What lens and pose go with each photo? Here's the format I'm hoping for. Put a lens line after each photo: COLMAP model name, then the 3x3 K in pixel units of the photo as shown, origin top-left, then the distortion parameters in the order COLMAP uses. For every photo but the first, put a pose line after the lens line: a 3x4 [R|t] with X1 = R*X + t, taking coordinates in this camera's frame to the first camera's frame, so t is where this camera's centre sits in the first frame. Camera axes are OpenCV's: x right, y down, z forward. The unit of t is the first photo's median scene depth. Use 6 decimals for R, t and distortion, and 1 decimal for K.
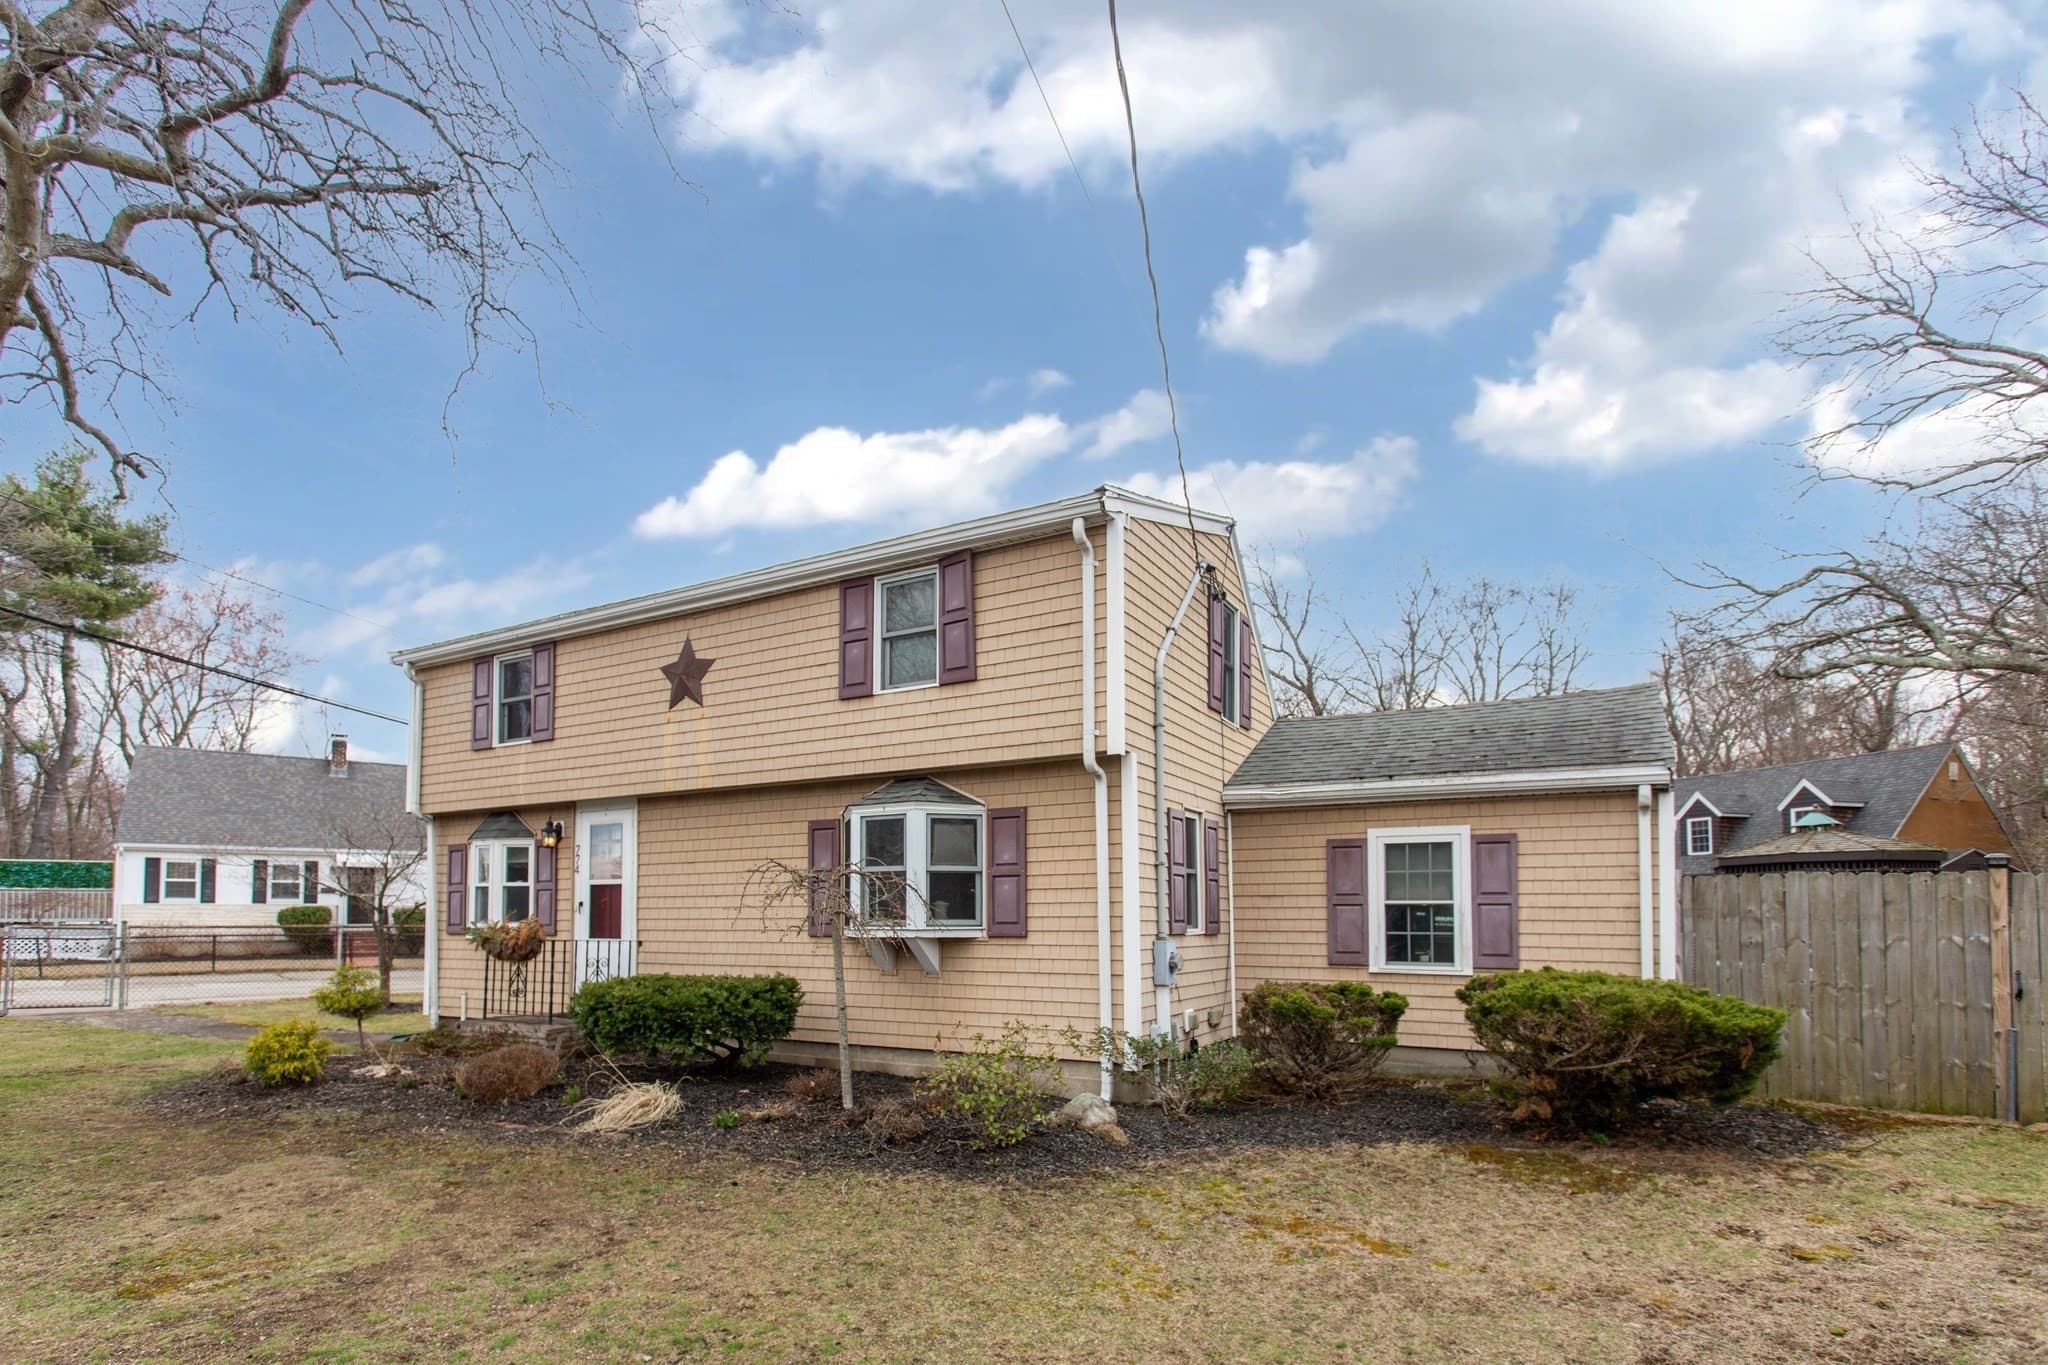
lens RADIAL K [[954.6, 0, 1001.0], [0, 954.6, 878.0], [0, 0, 1]] dist [-0.001909, 0.001557]
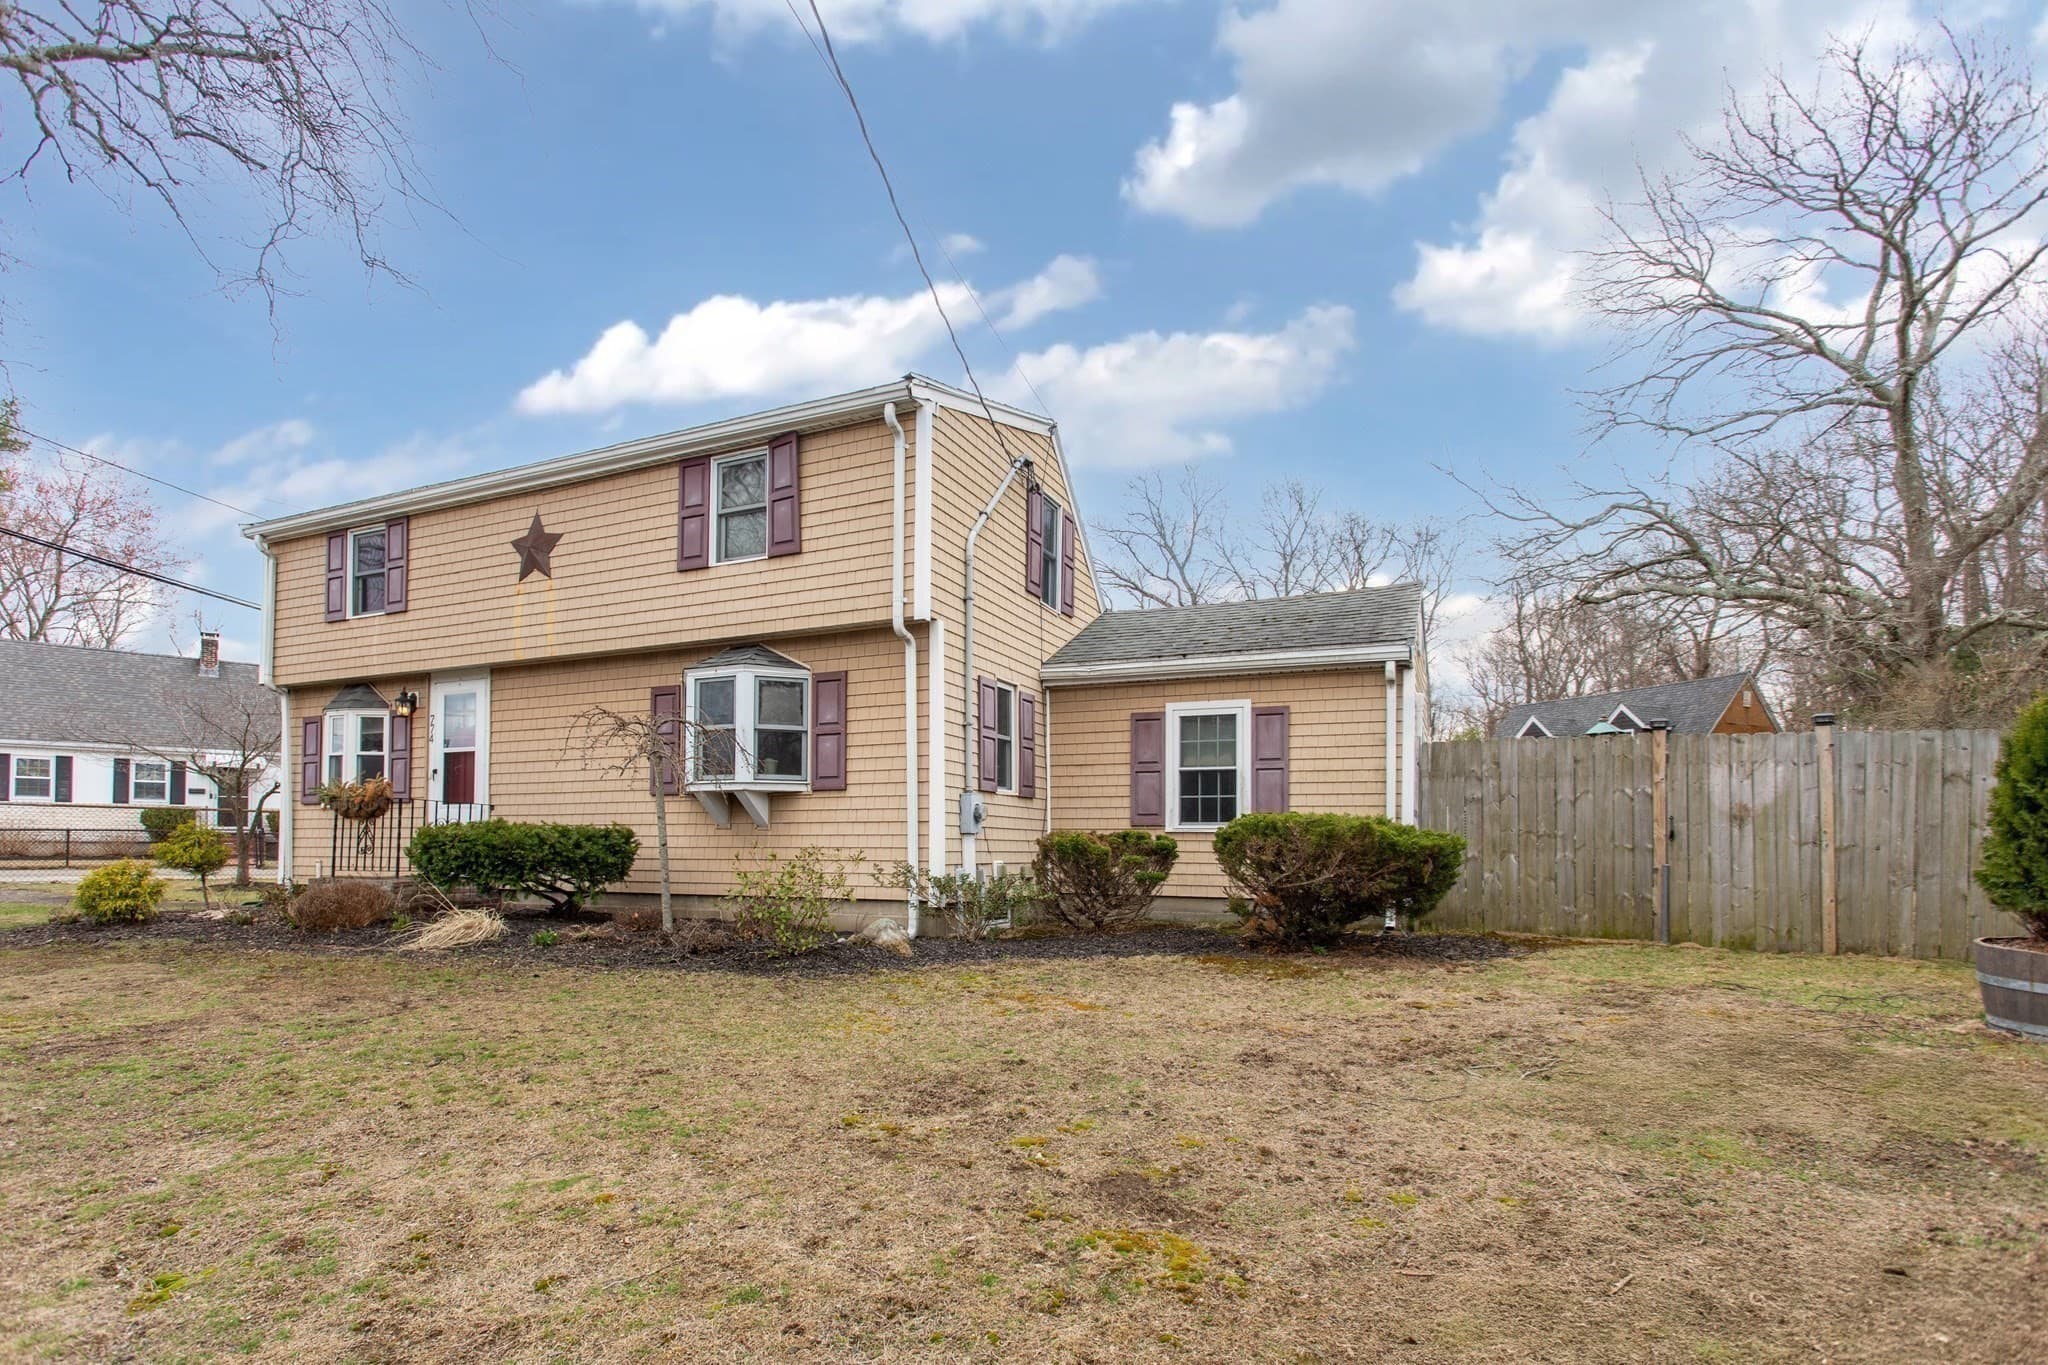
lens RADIAL K [[928.6, 0, 981.6], [0, 928.6, 813.0], [0, 0, 1]] dist [-0.000170, 0.001261]
pose [[0.996643, 0.007192, 0.081558, 0.084797], [-0.008485, 0.999844, 0.015517, 0.063002], [-0.081433, -0.016157, 0.996548, -0.065987]]
